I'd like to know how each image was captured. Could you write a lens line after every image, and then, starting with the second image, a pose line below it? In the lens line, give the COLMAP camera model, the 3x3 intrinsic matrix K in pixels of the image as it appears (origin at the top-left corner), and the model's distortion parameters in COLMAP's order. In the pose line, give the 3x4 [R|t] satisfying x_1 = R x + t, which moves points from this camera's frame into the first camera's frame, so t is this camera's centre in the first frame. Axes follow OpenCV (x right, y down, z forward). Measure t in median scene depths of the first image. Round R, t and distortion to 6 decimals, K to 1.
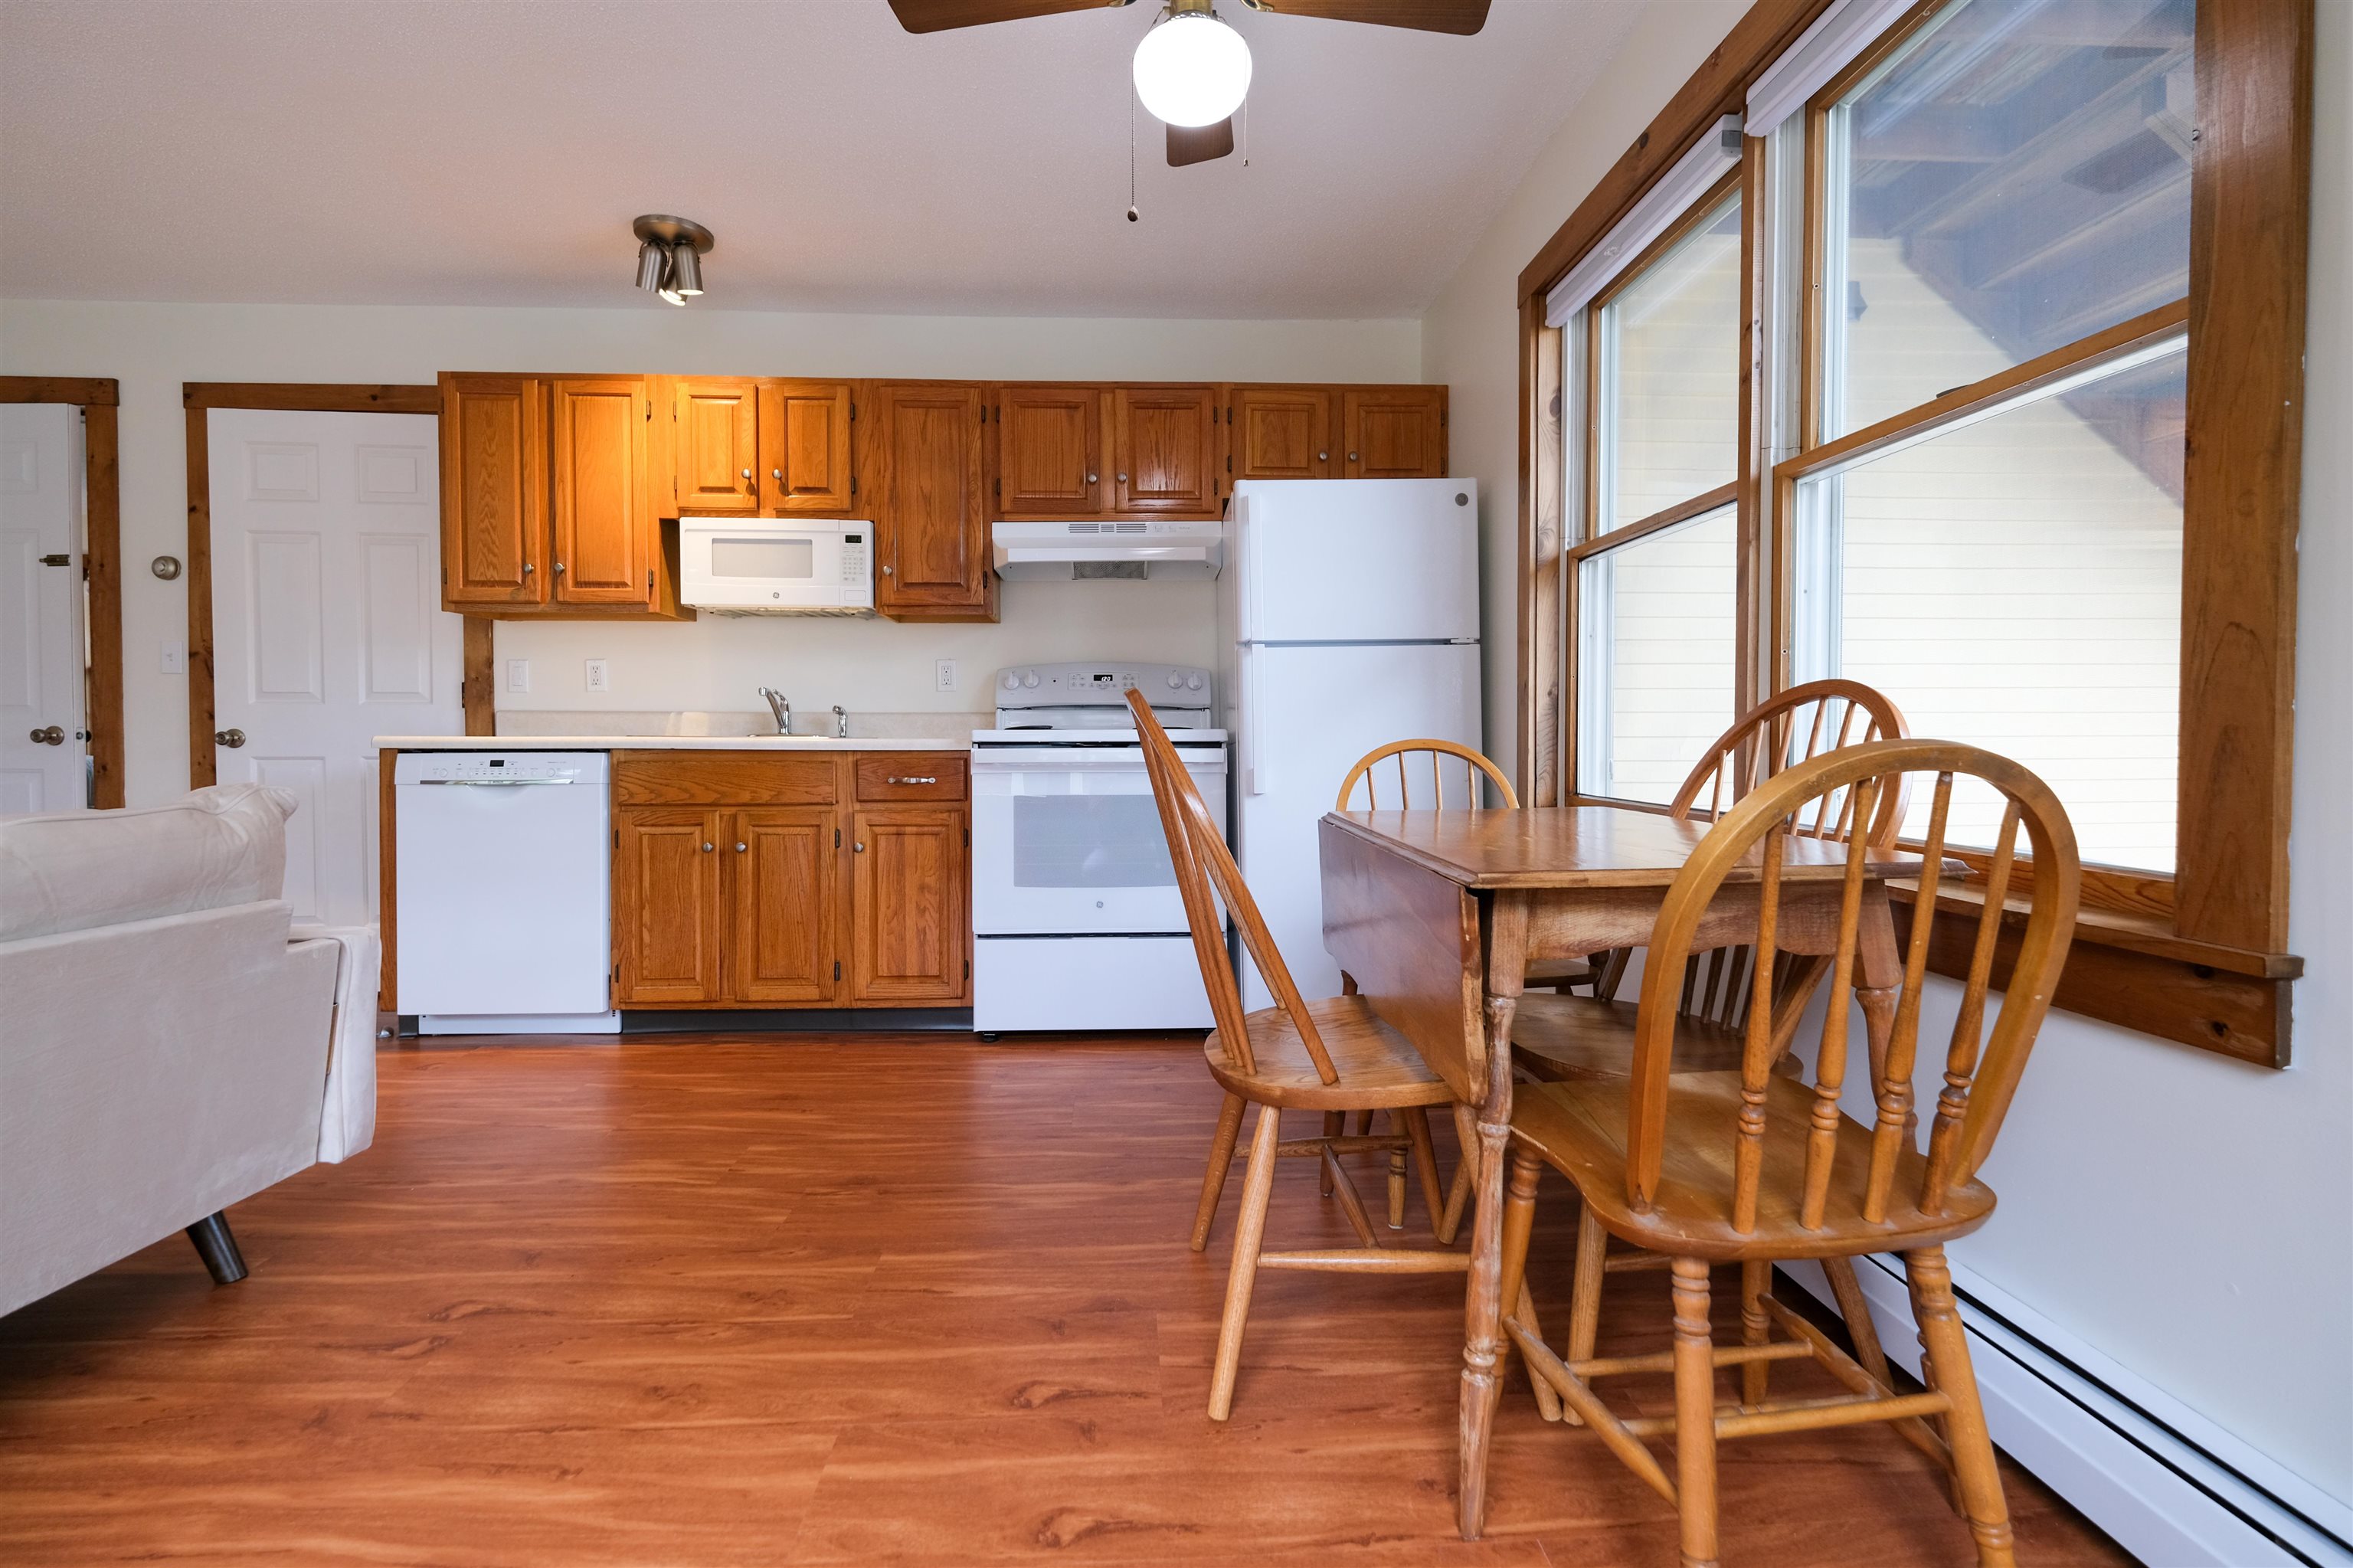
lens RADIAL K [[1046.6, 0, 1162.7], [0, 1046.6, 772.4], [0, 0, 1]] dist [-0.001229, -0.000507]
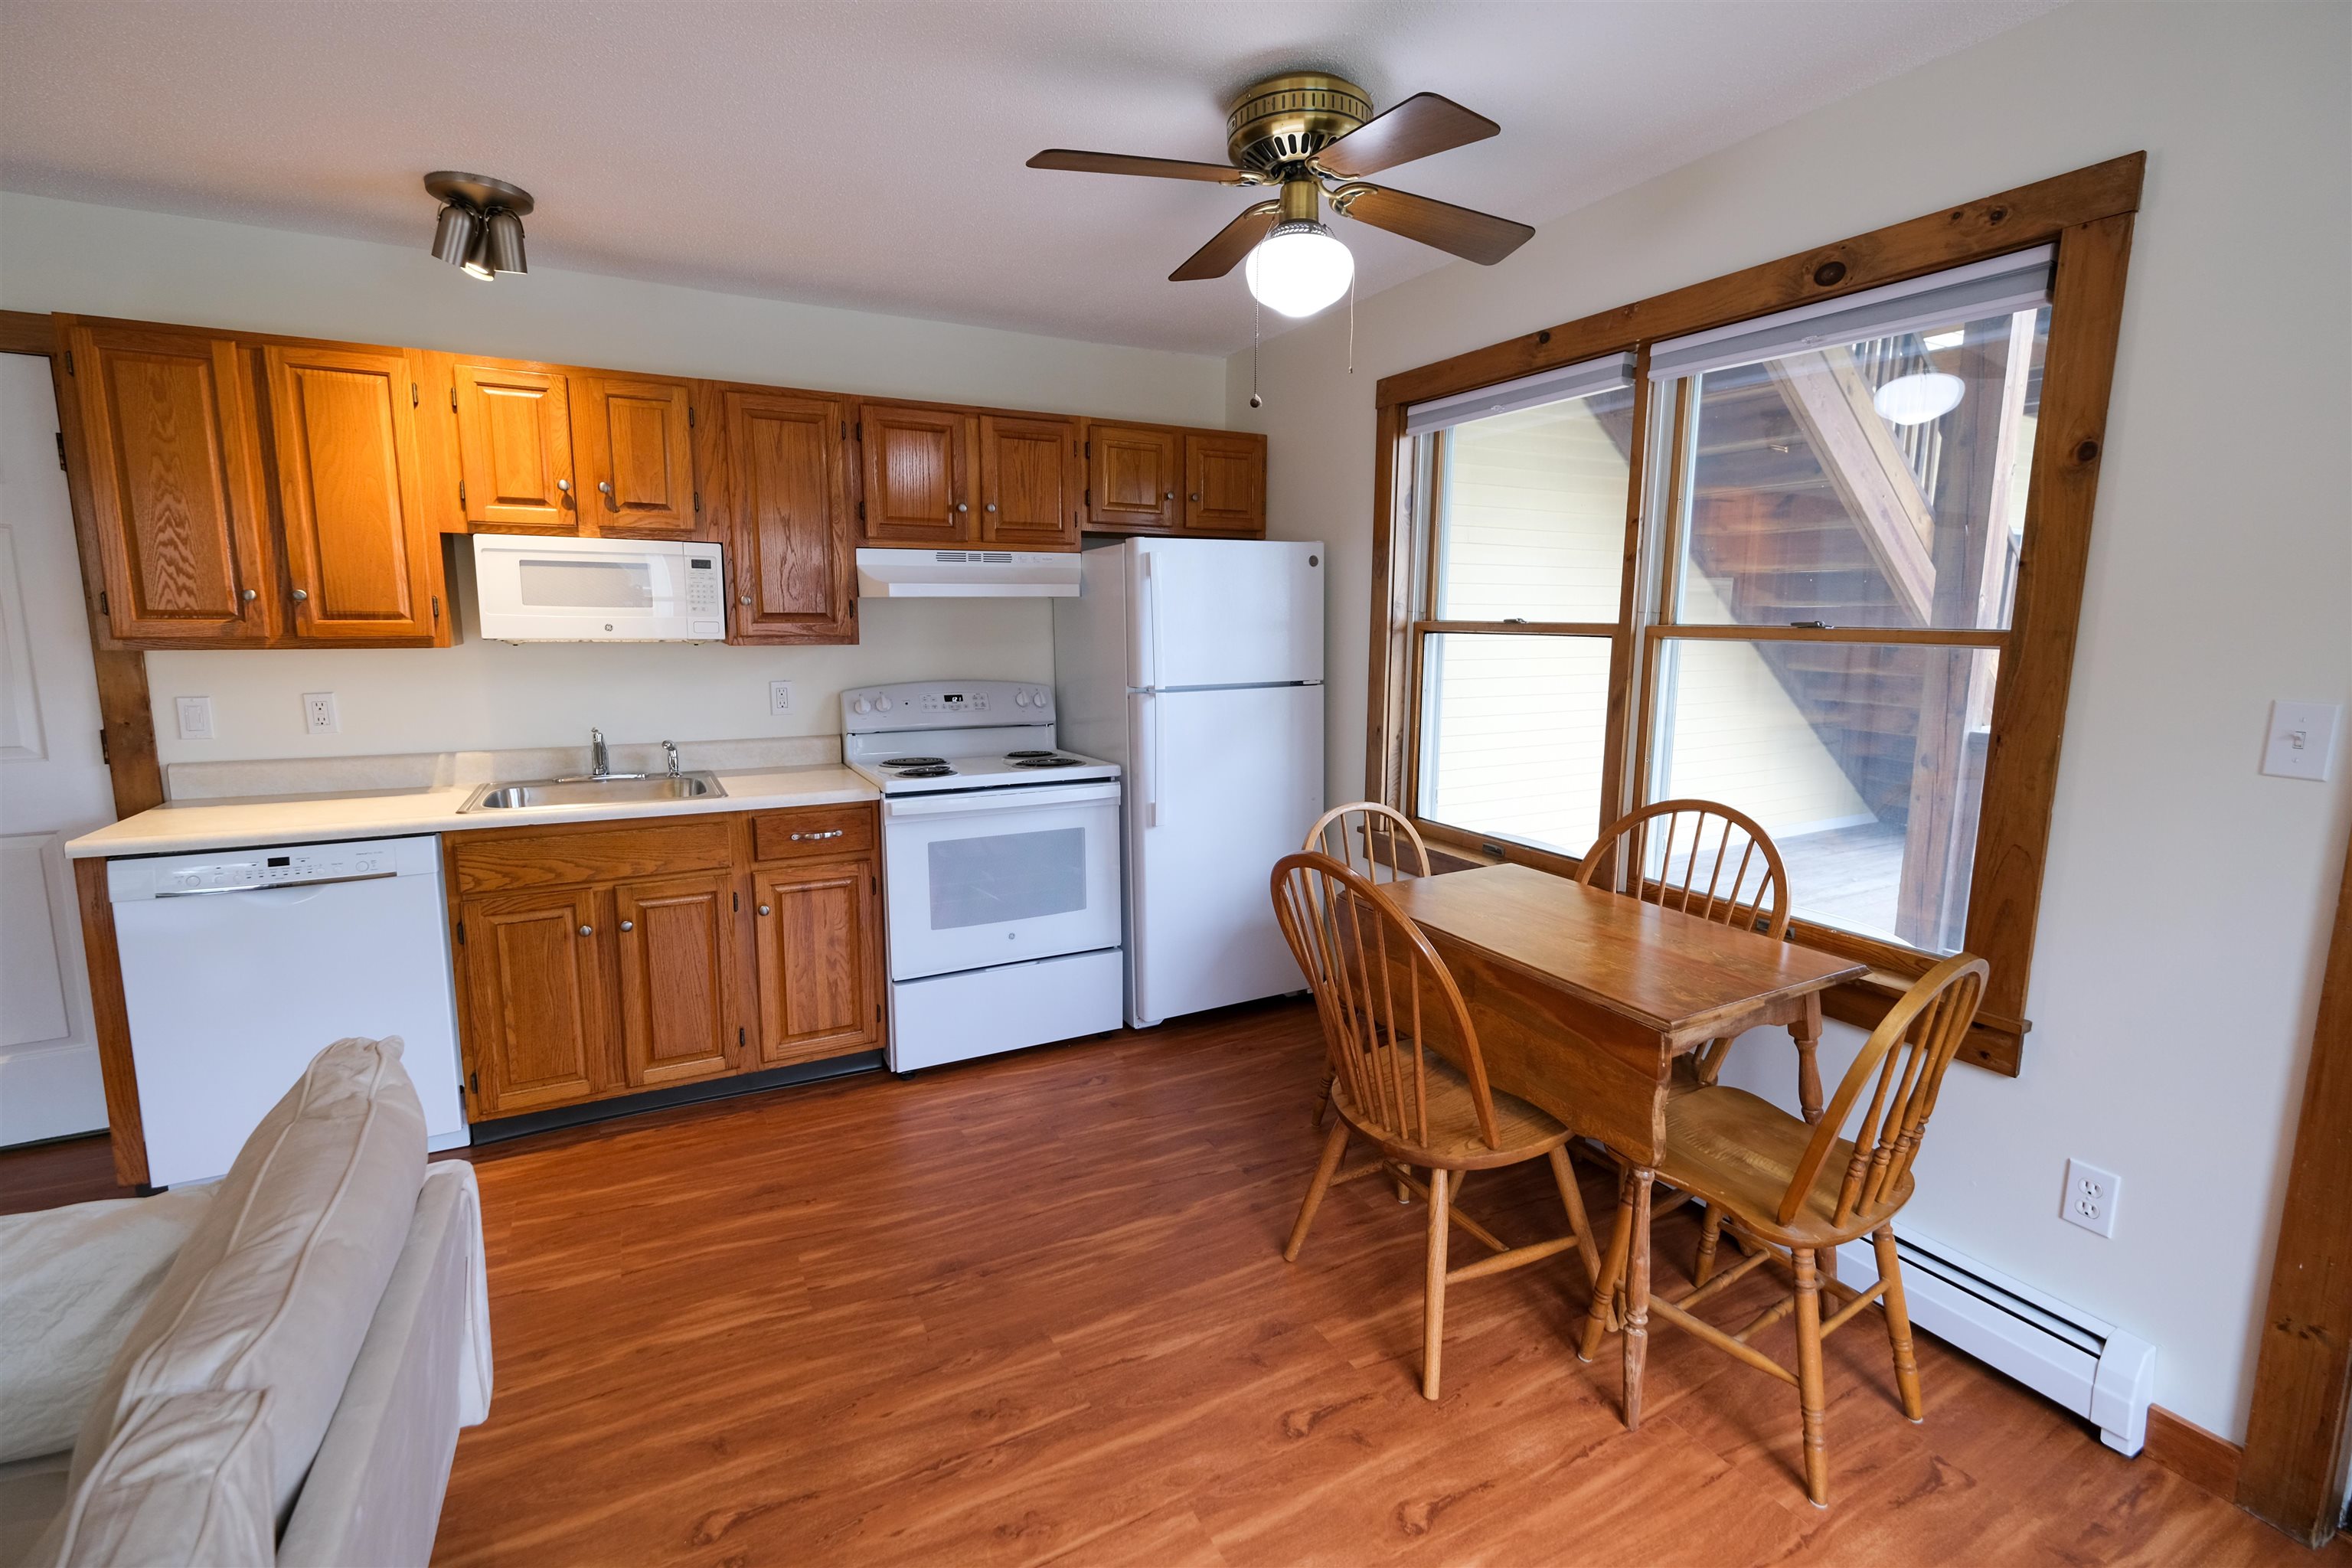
lens RADIAL K [[1046.1, 0, 1162.2], [0, 1046.1, 772.4], [0, 0, 1]] dist [-0.001229, -0.000507]
pose [[0.901696, -0.062182, 0.427877, -0.342241], [0.008433, 0.991945, 0.126386, -0.159530], [-0.432289, -0.110353, 0.894957, 0.006443]]
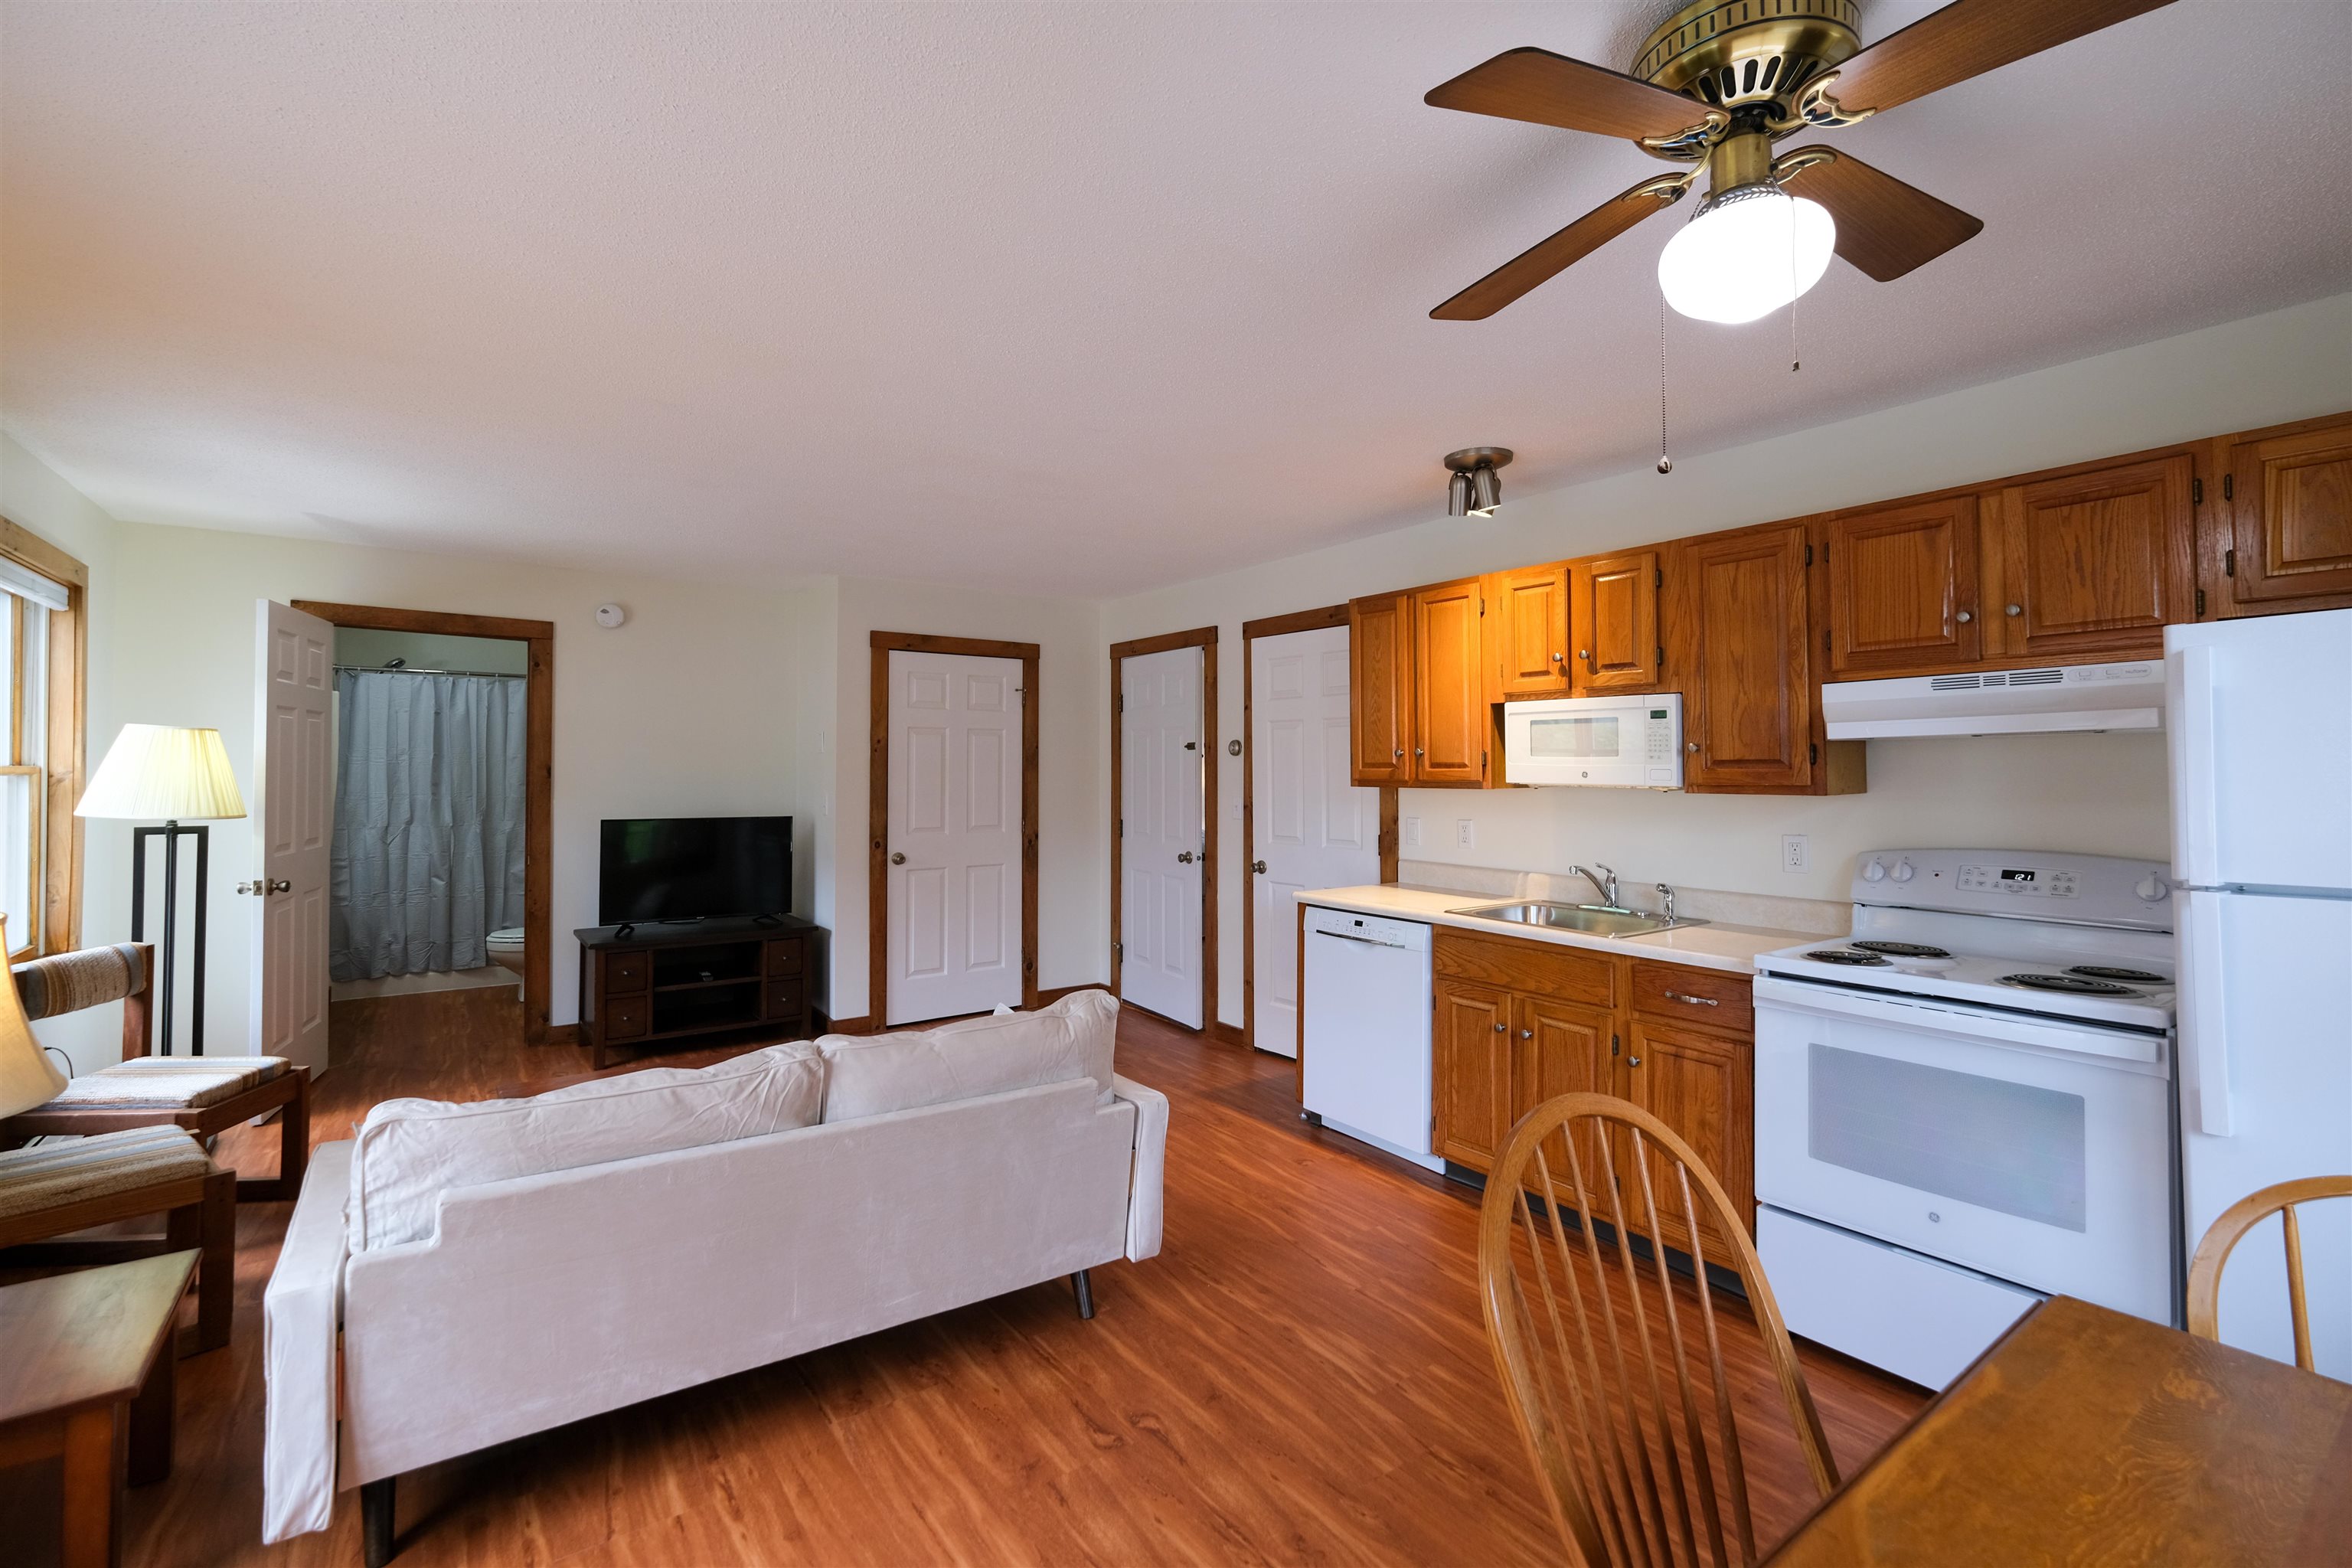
lens RADIAL K [[1031.2, 0, 1170.5], [0, 1031.2, 755.7], [0, 0, 1]] dist [-0.000972, -0.000645]
pose [[0.546941, -0.014472, -0.837046, 0.239280], [-0.017741, 0.999426, -0.028871, -0.155697], [0.836983, 0.030641, 0.546370, 0.140279]]
